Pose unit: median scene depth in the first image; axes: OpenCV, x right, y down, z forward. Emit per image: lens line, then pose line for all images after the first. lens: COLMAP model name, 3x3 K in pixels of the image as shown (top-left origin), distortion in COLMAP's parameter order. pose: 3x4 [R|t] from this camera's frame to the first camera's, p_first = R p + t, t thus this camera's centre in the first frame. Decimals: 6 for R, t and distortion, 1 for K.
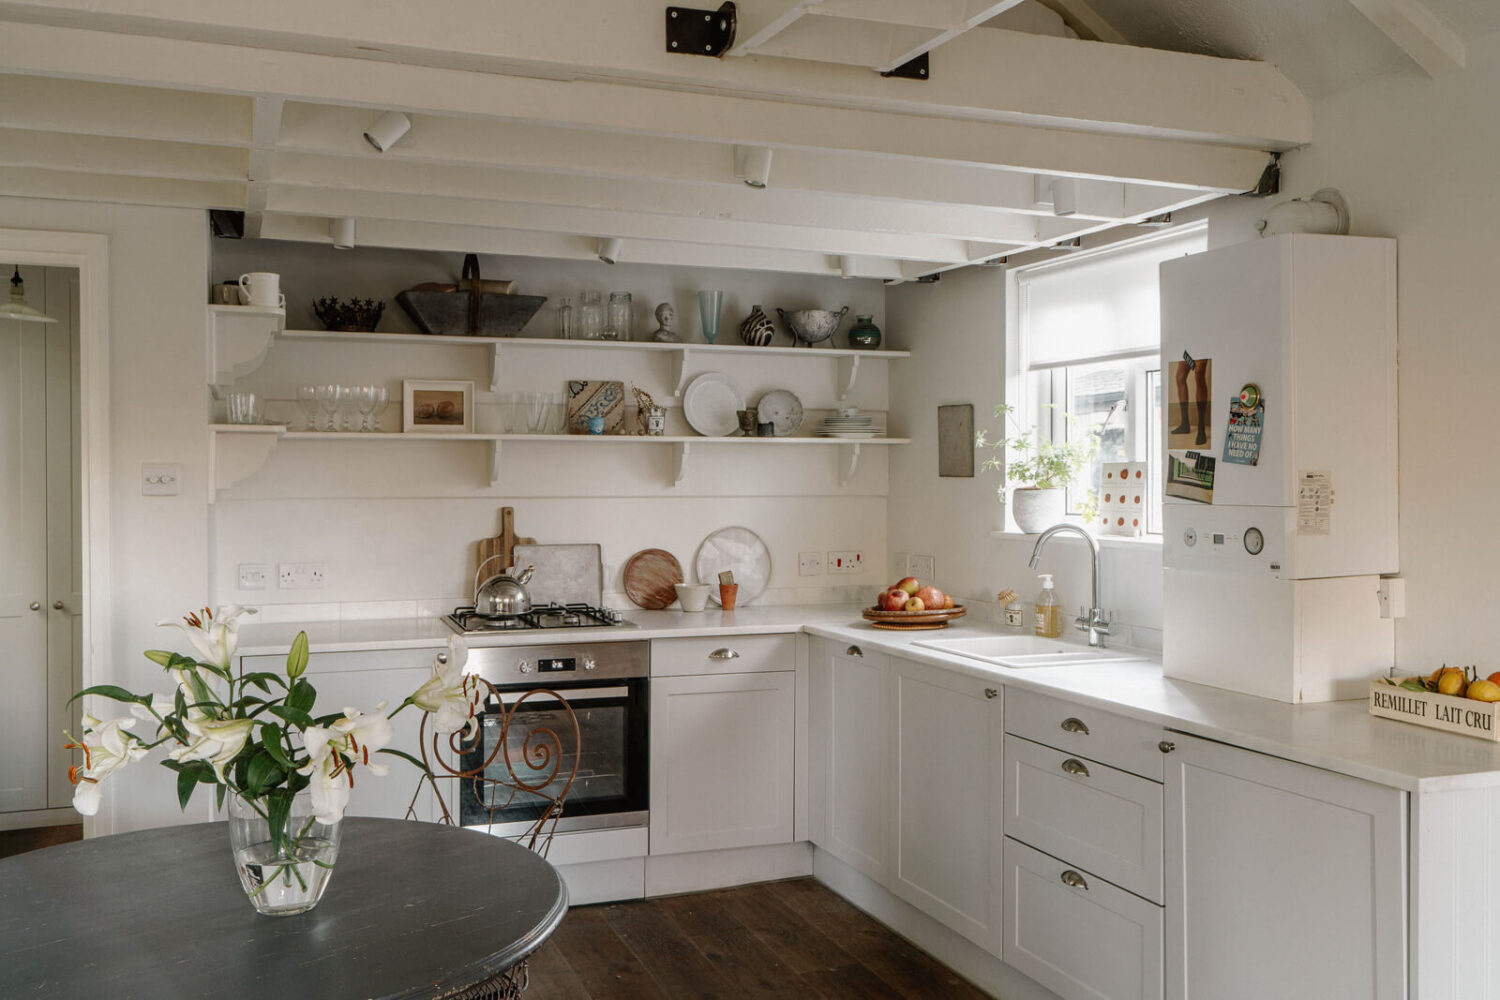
lens RADIAL K [[1416.7, 0, 750.0], [0, 1416.7, 500.0], [0, 0, 1]] dist [0.007498, -0.002305]
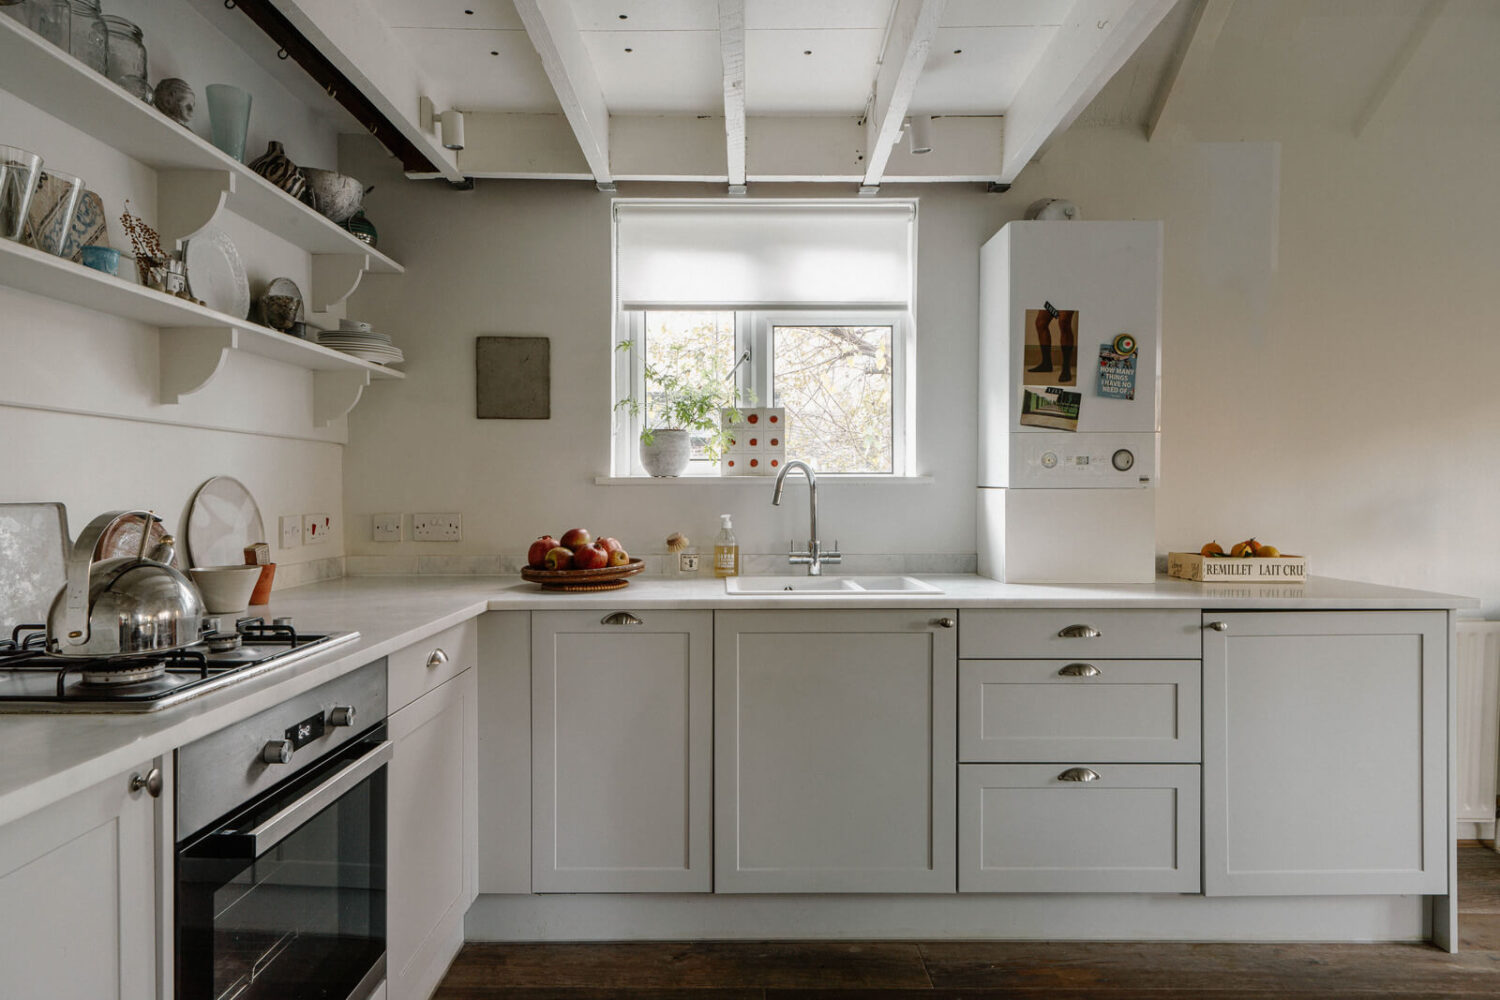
lens RADIAL K [[929.2, 0, 750.0], [0, 929.2, 500.0], [0, 0, 1]] dist [0.000443, 0.000500]
pose [[0.341956, -0.012015, 0.939639, -0.378923], [0.021645, 0.999754, 0.004907, 0.037761], [-0.939467, 0.018660, 0.342131, 0.731354]]
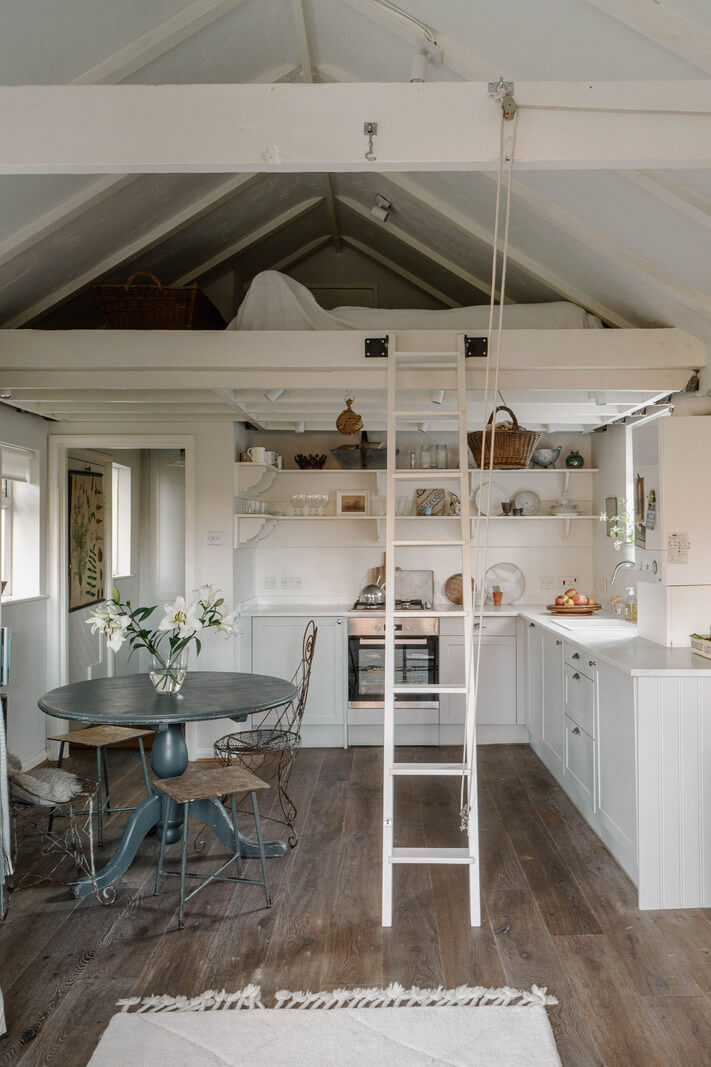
lens RADIAL K [[936.8, 0, 355.5], [0, 936.8, 533.5], [0, 0, 1]] dist [-0.005850, 0.000312]
pose [[0.922460, -0.003498, -0.386077, 0.339222], [-0.004937, 0.999770, -0.020853, 0.007703], [0.386062, 0.021142, 0.922231, -0.286756]]
